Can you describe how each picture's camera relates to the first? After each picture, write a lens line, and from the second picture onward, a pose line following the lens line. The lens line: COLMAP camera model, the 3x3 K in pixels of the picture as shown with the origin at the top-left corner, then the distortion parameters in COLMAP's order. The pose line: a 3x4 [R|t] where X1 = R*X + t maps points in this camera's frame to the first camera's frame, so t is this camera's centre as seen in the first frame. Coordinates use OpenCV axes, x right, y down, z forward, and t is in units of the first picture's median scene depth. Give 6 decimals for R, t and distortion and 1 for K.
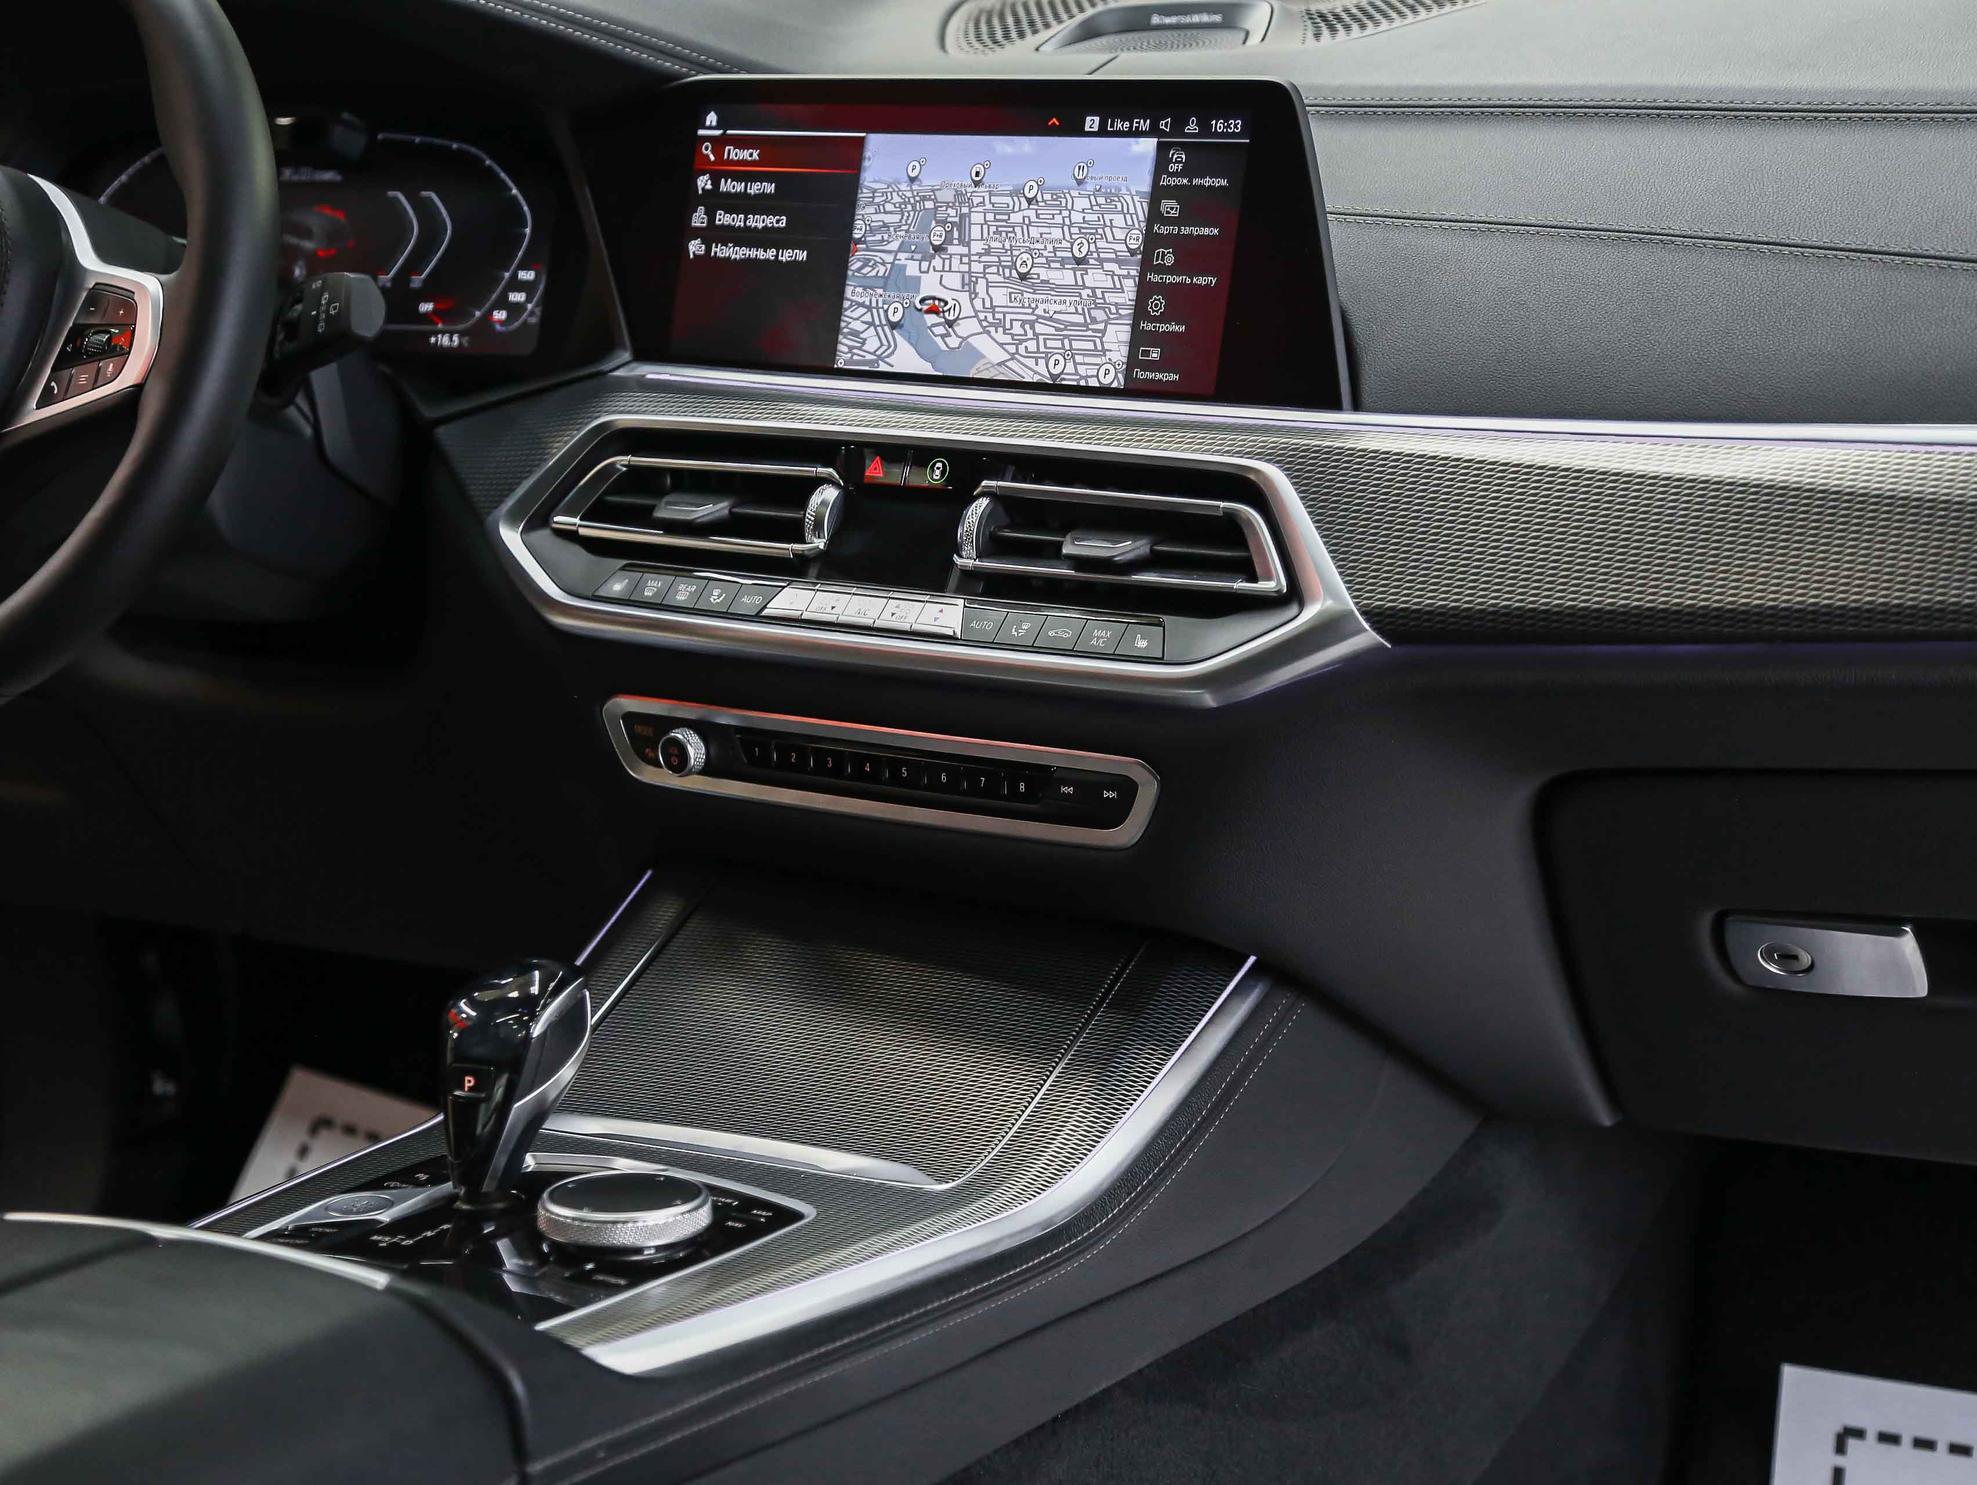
lens RADIAL K [[3576.7, 0, 989.1], [0, 3576.7, 758.2], [0, 0, 1]] dist [0.175592, 0.000000]
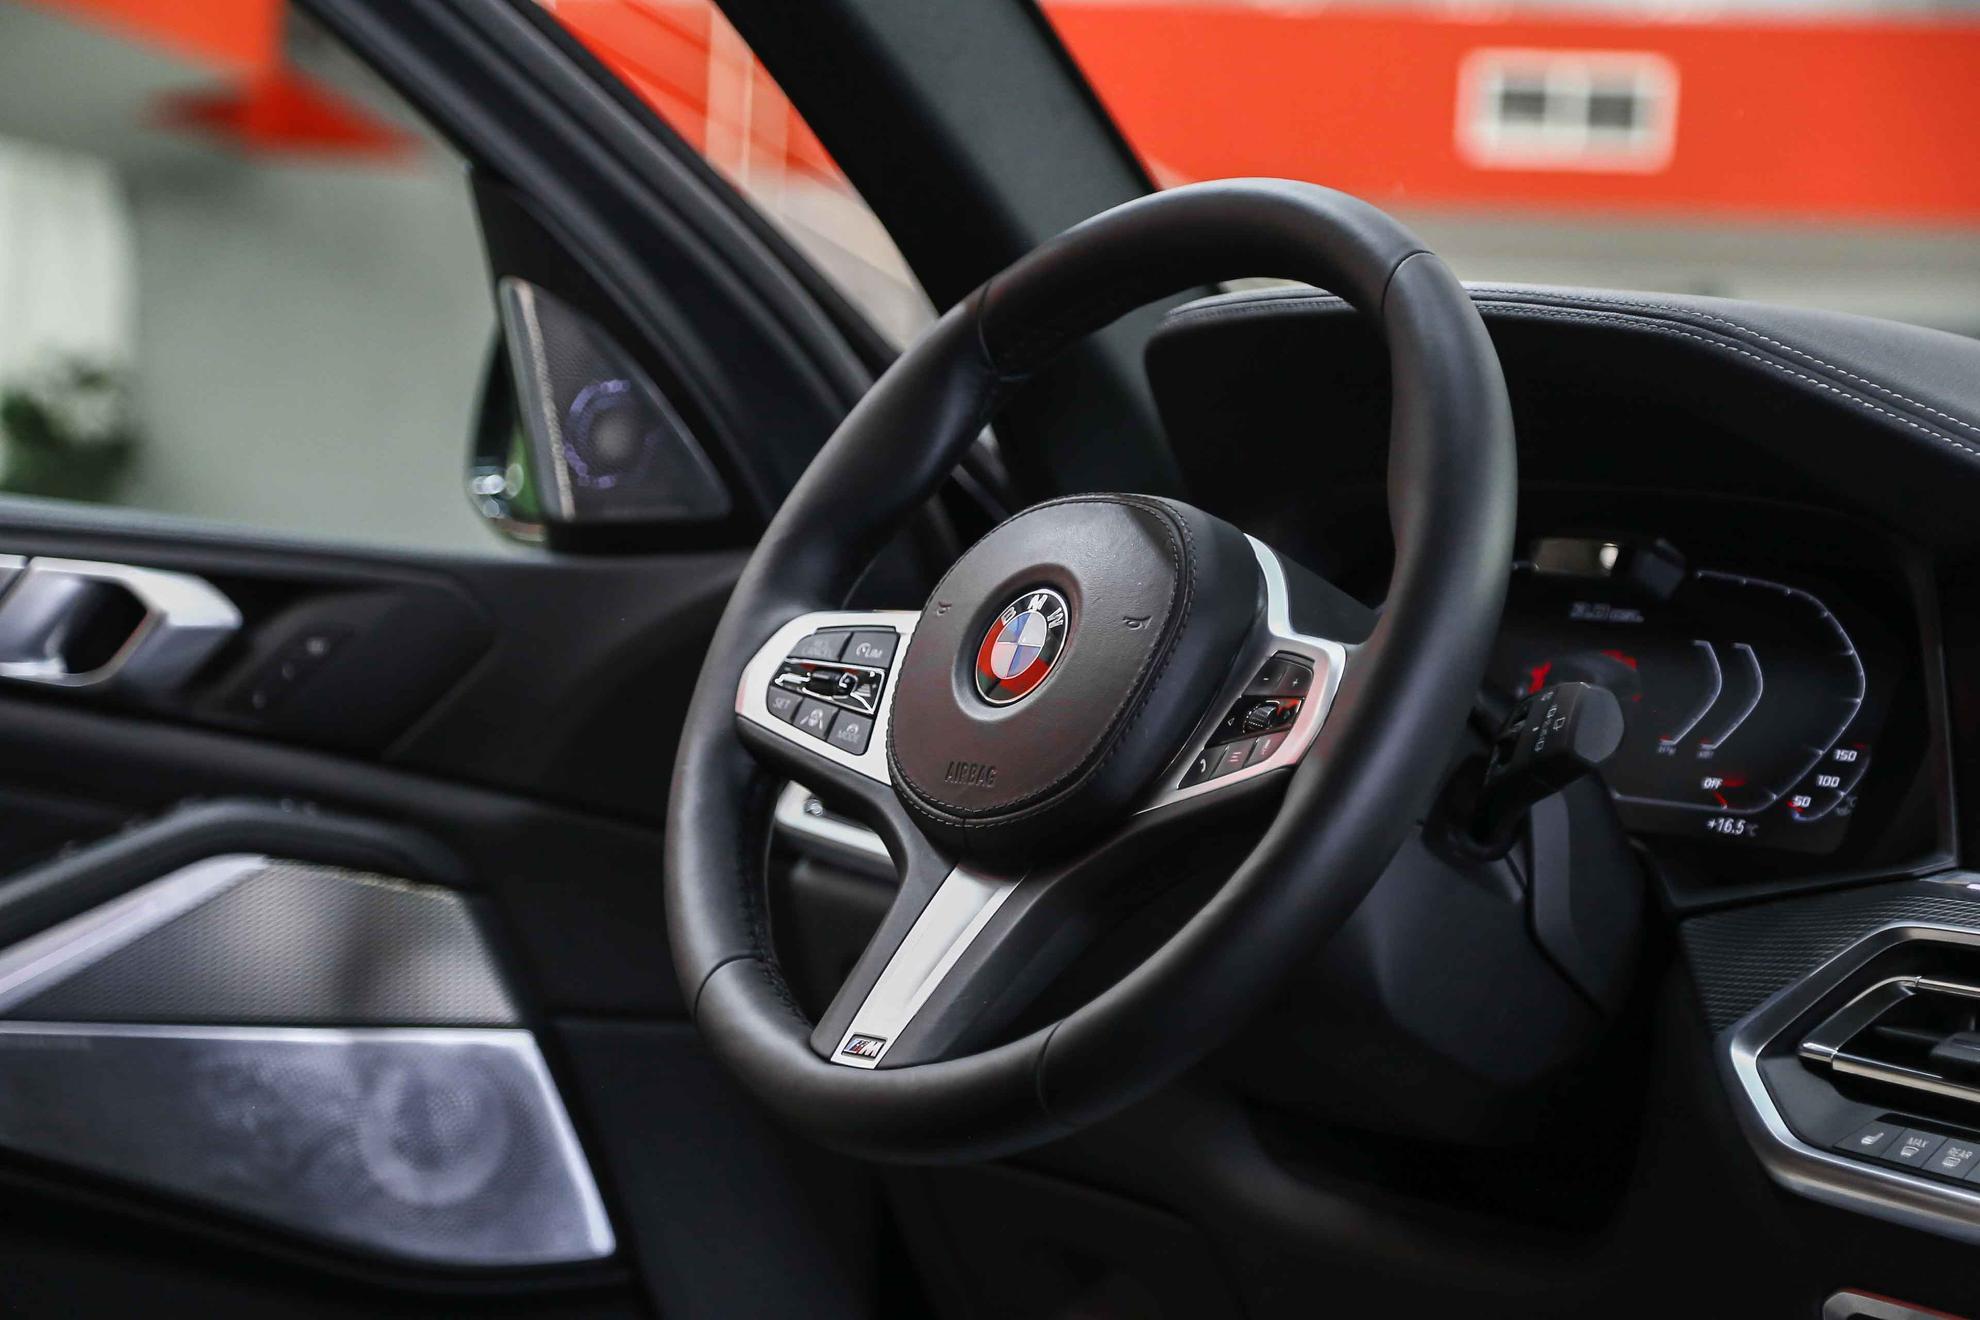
lens RADIAL K [[4487.2, 0, 970.8], [0, 4487.2, 665.3], [0, 0, 1]] dist [0.433725, 0.000000]
pose [[0.916730, 0.128860, -0.378156, 0.073524], [-0.208938, 0.961426, -0.178897, 0.067503], [0.340516, 0.243012, 0.908292, 0.056419]]
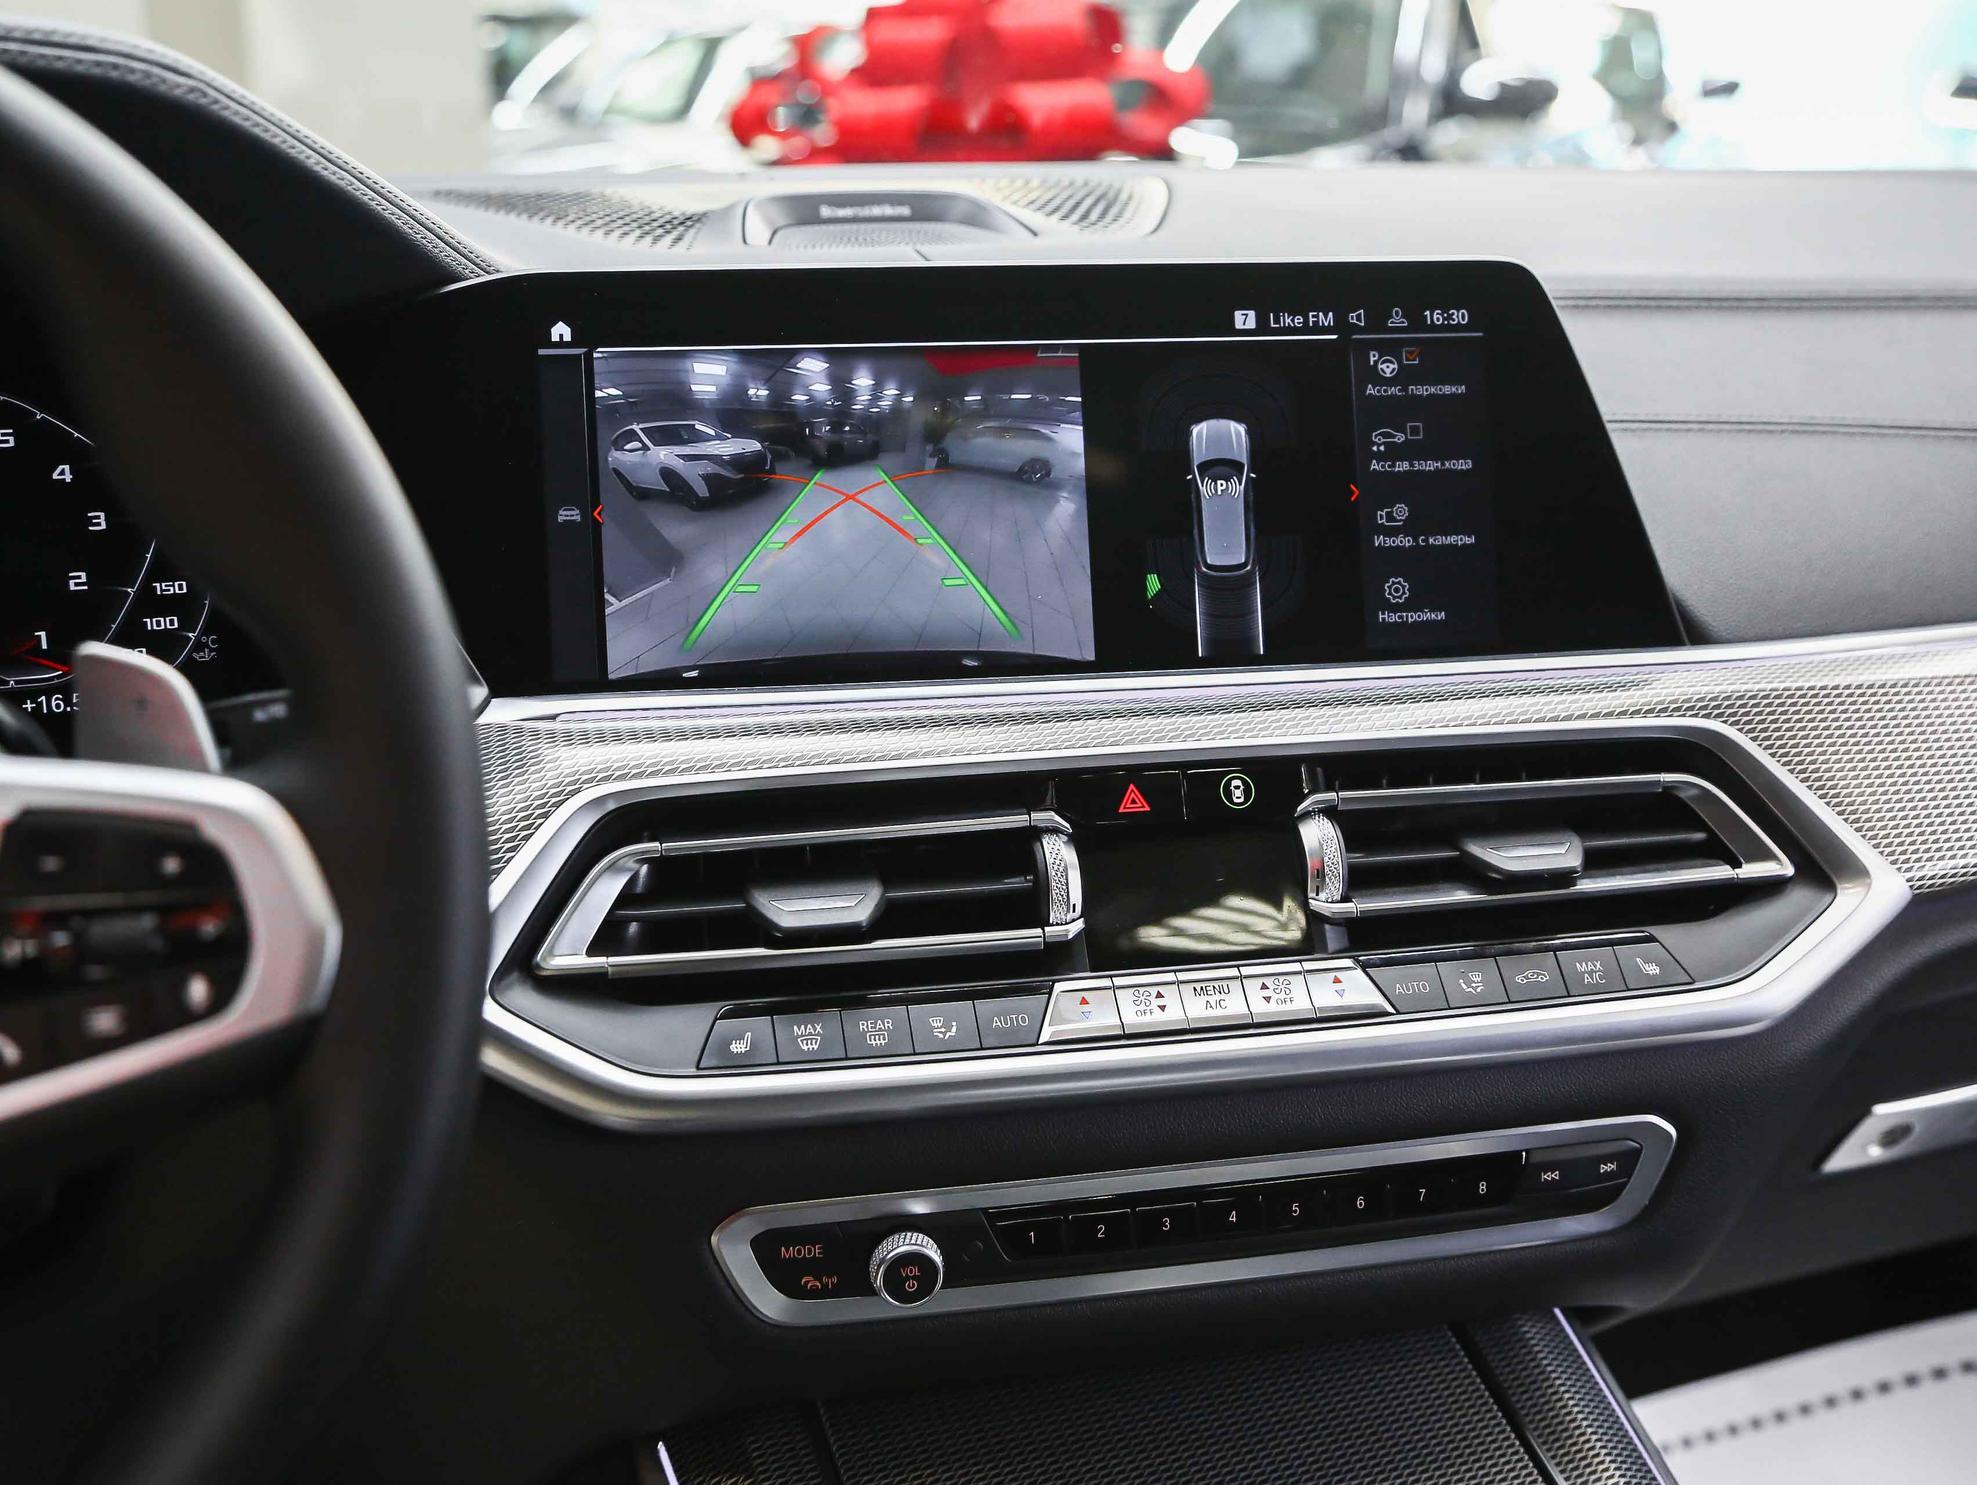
lens RADIAL K [[2302.3, 0, 989.1], [0, 2302.3, 746.6], [0, 0, 1]] dist [0.008402, 0.000000]
pose [[0.658786, -0.147674, 0.737695, -0.380581], [0.158310, 0.985802, 0.055965, -0.119916], [-0.735486, 0.079916, 0.672811, 0.700703]]
